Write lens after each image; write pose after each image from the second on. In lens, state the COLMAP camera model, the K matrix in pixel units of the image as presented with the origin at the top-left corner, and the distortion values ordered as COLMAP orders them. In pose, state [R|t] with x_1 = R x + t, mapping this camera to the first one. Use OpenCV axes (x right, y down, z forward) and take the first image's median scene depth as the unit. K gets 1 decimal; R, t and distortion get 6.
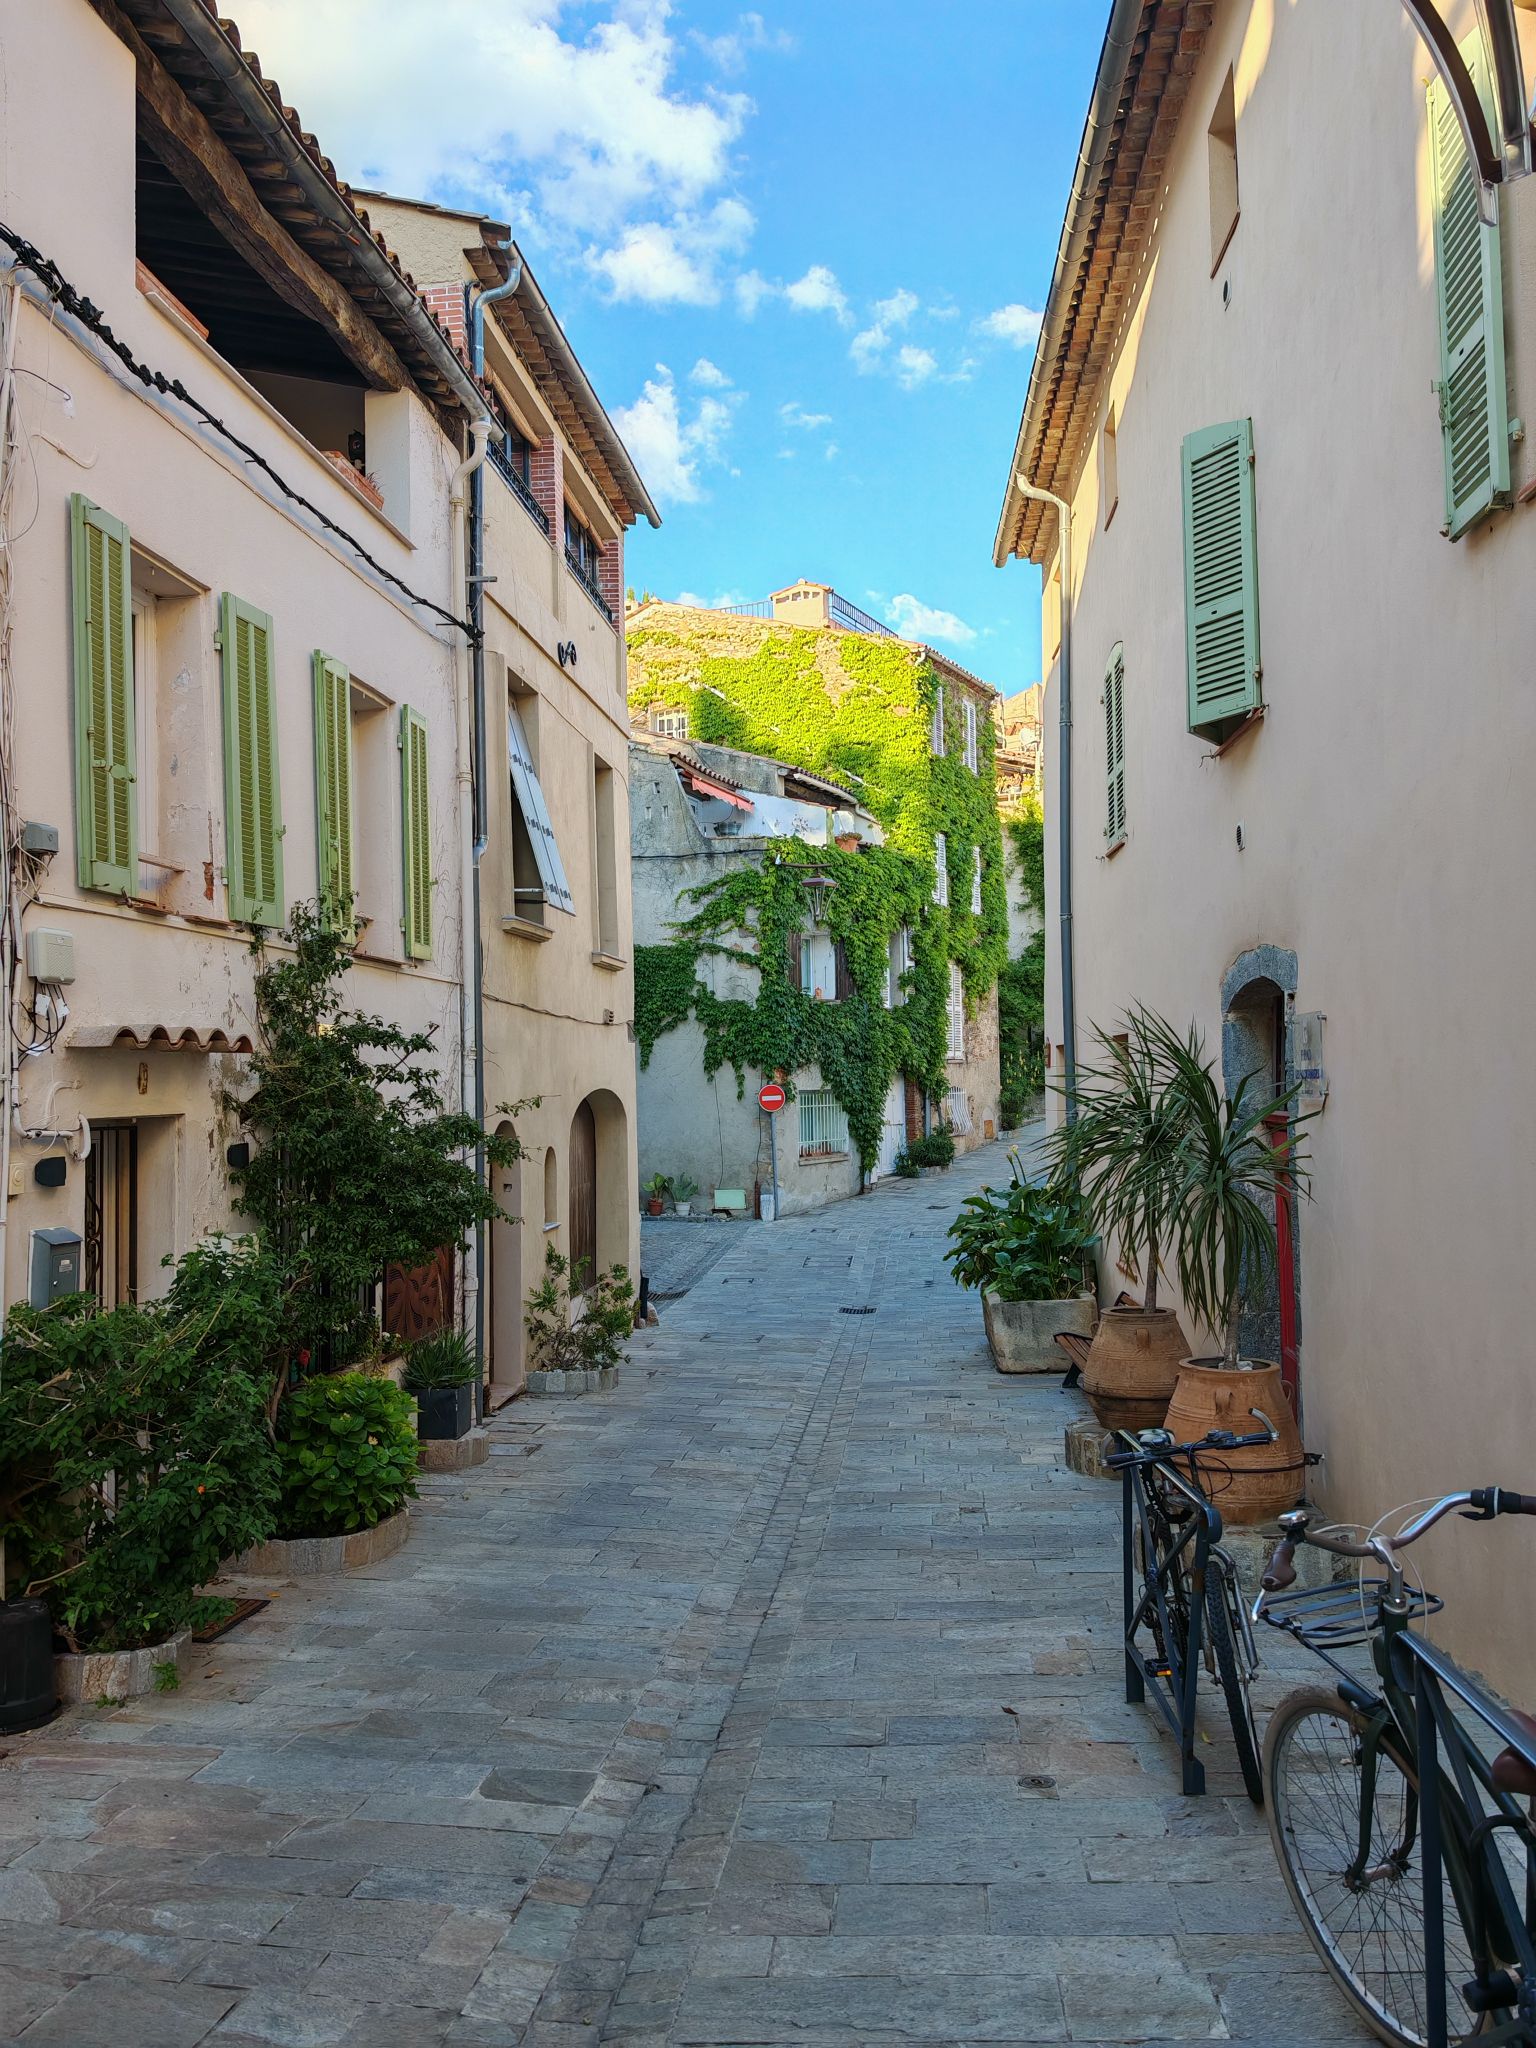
lens RADIAL K [[1596.7, 0, 768.0], [0, 1596.7, 1024.0], [0, 0, 1]] dist [0.169487, -0.475094]
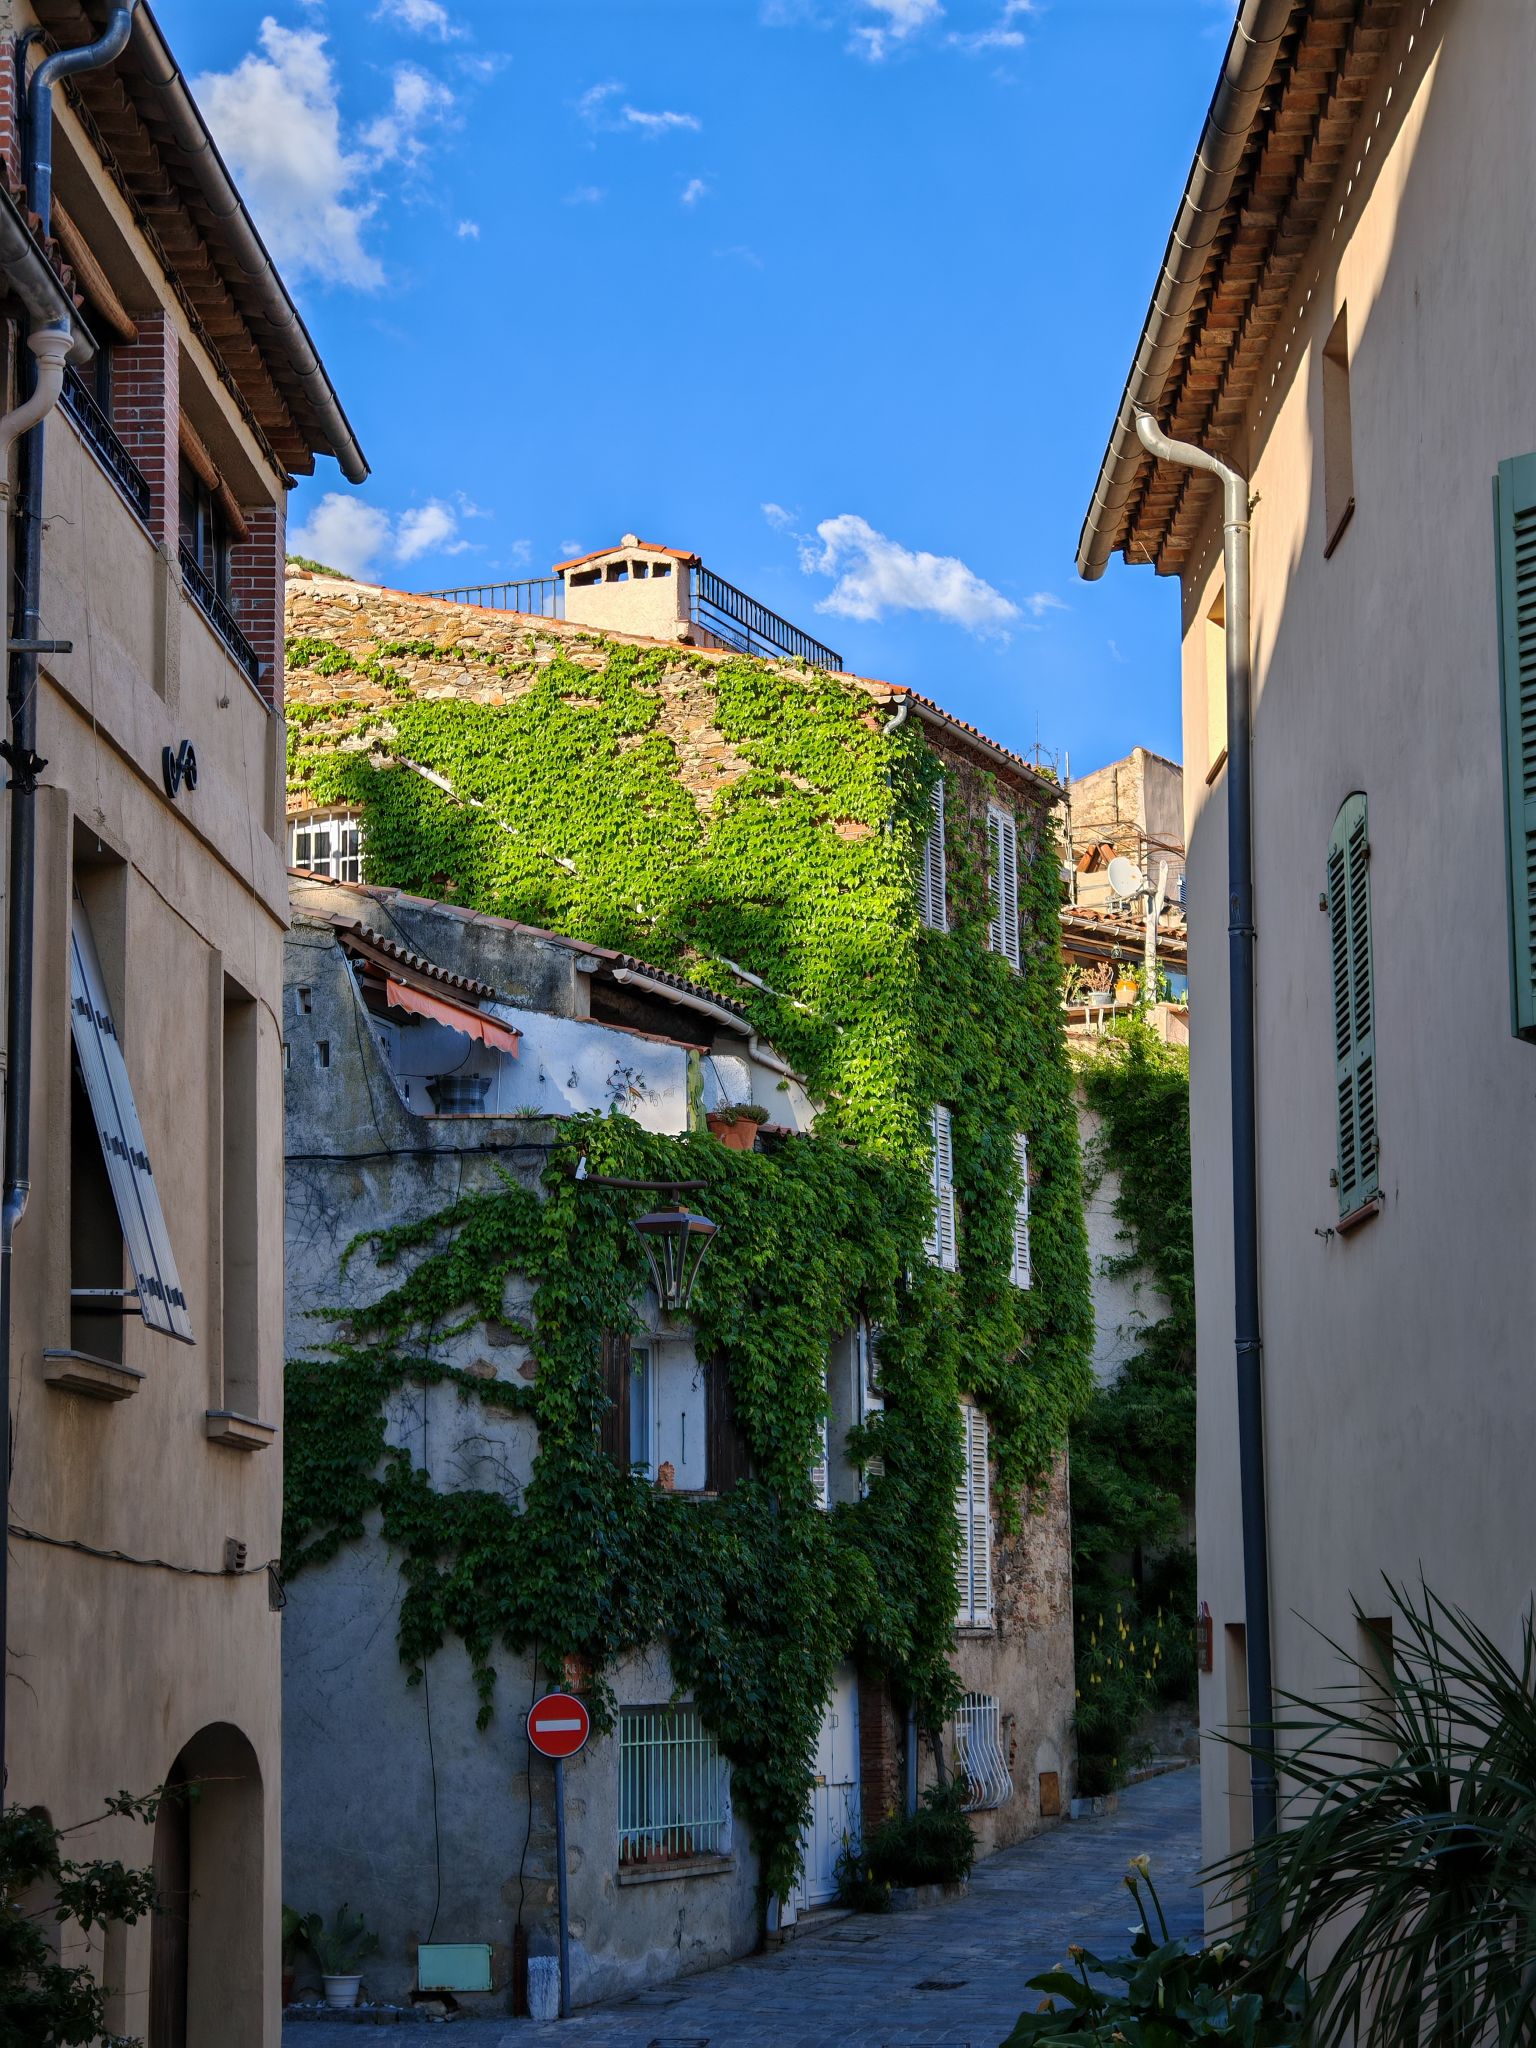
lens RADIAL K [[3947.8, 0, 768.0], [0, 3947.8, 1024.0], [0, 0, 1]] dist [0.299847, -1.898695]
pose [[0.996884, 0.017358, 0.076948, -0.026515], [-0.008232, 0.993054, -0.117368, -0.015191], [-0.078450, 0.116368, 0.990103, -0.082328]]
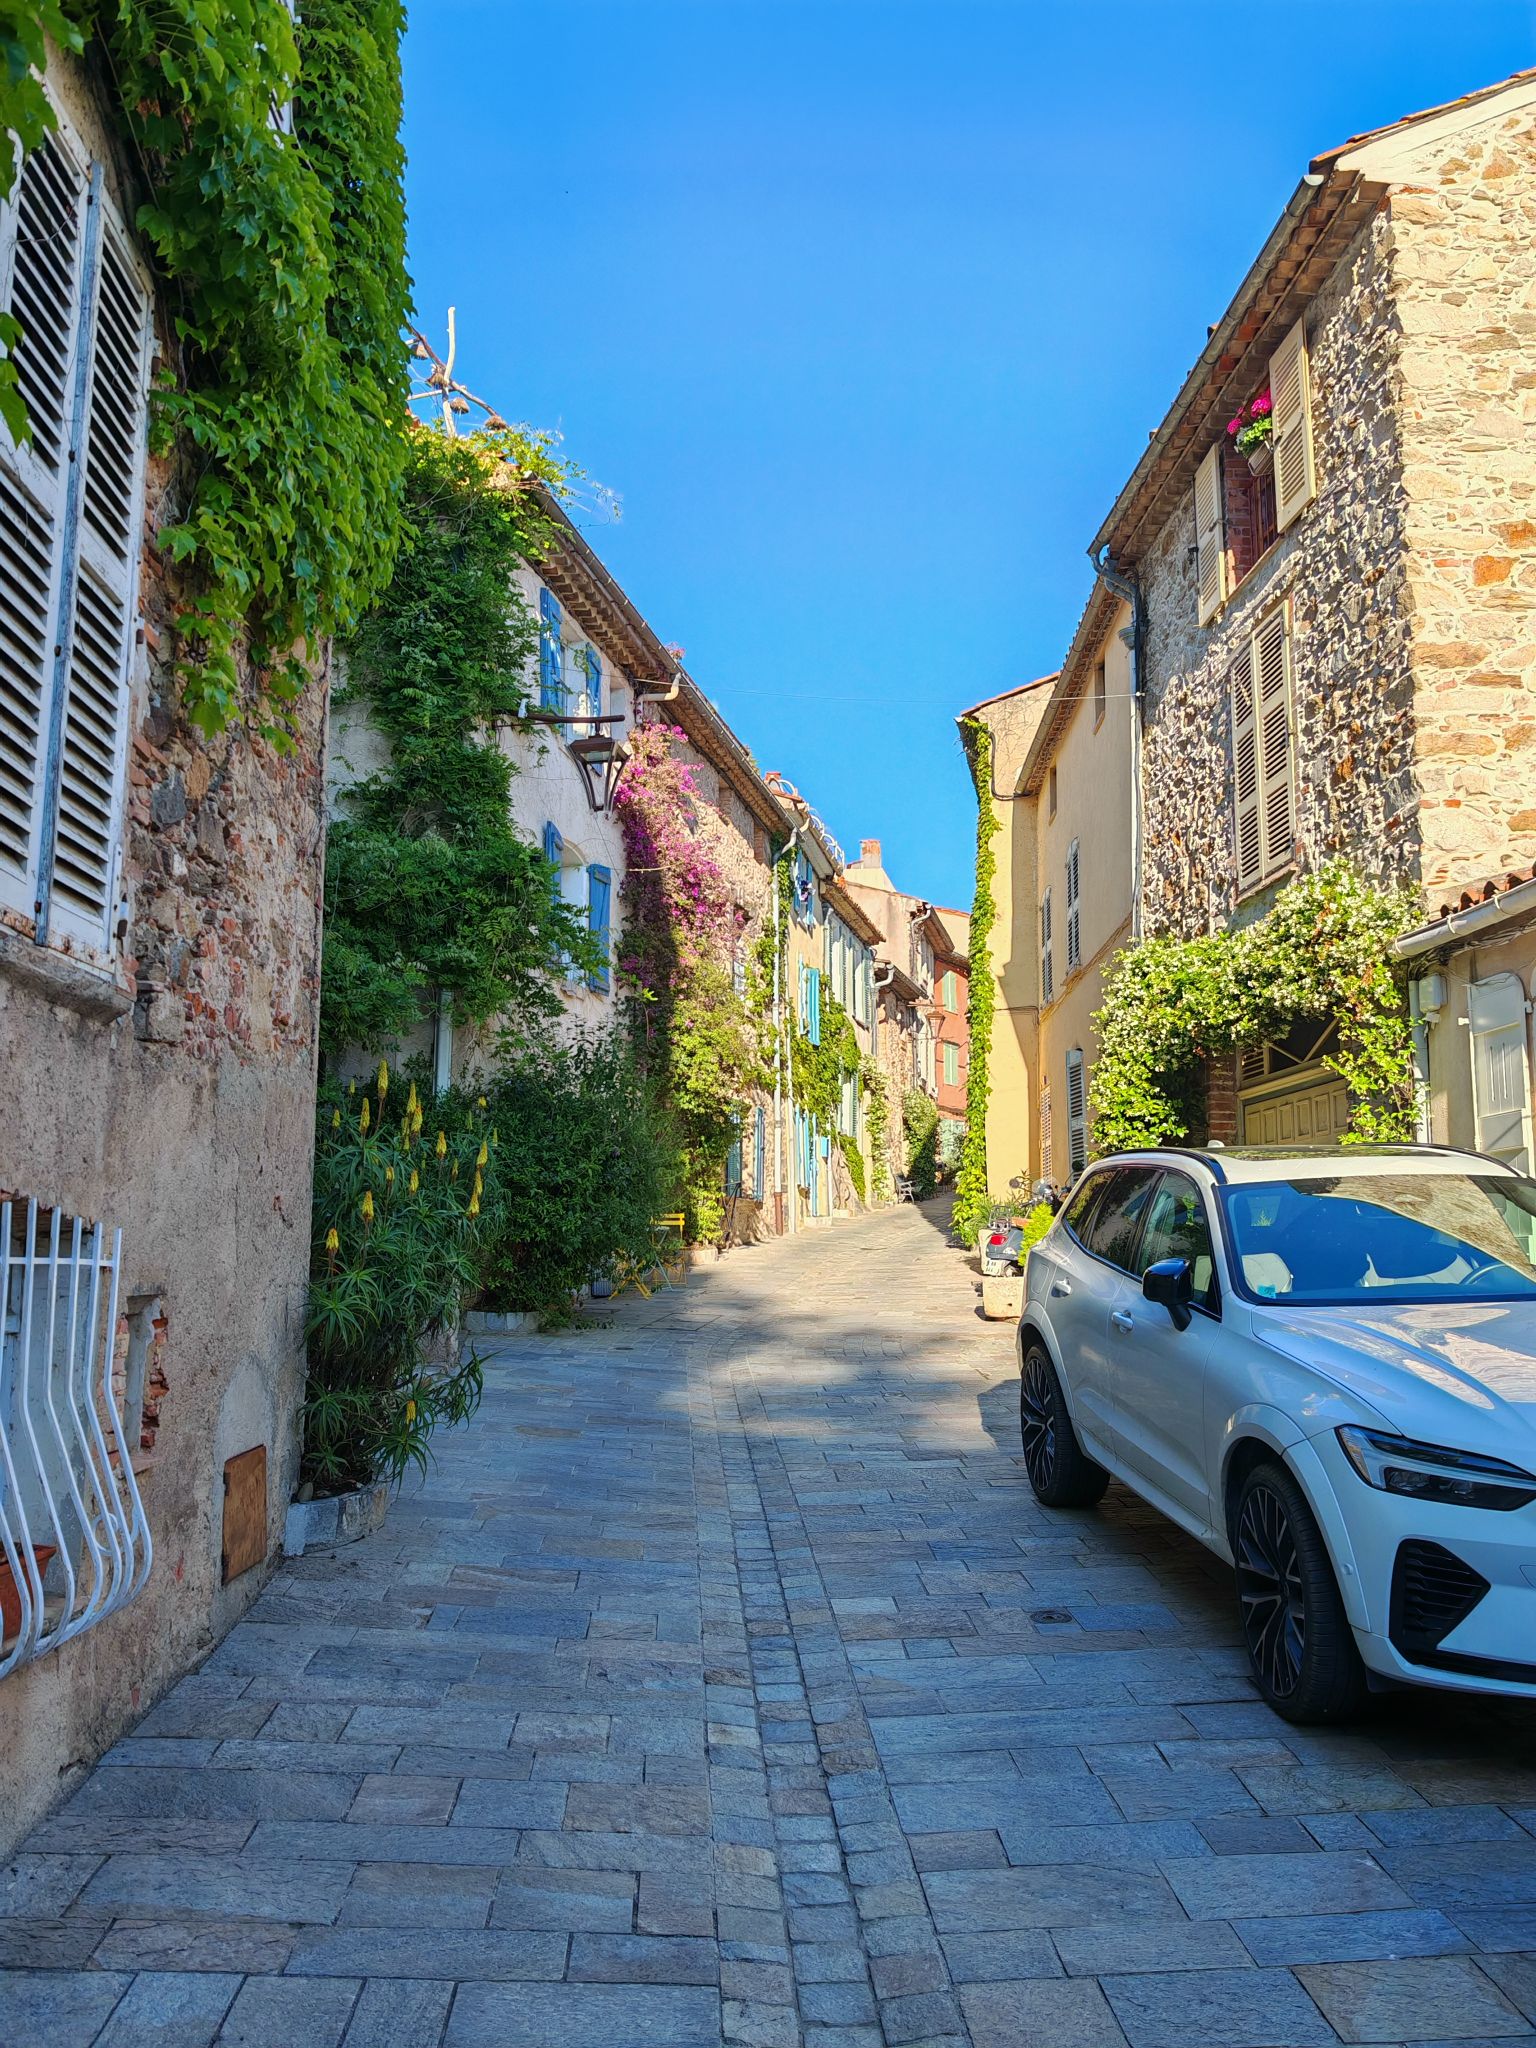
lens RADIAL K [[1596.7, 0, 768.0], [0, 1596.7, 1024.0], [0, 0, 1]] dist [0.169487, -0.475094]
pose [[0.862675, 0.087997, 0.498044, 0.119209], [-0.026562, 0.991271, -0.129134, 0.045741], [-0.505060, 0.098172, 0.857483, 1.001147]]
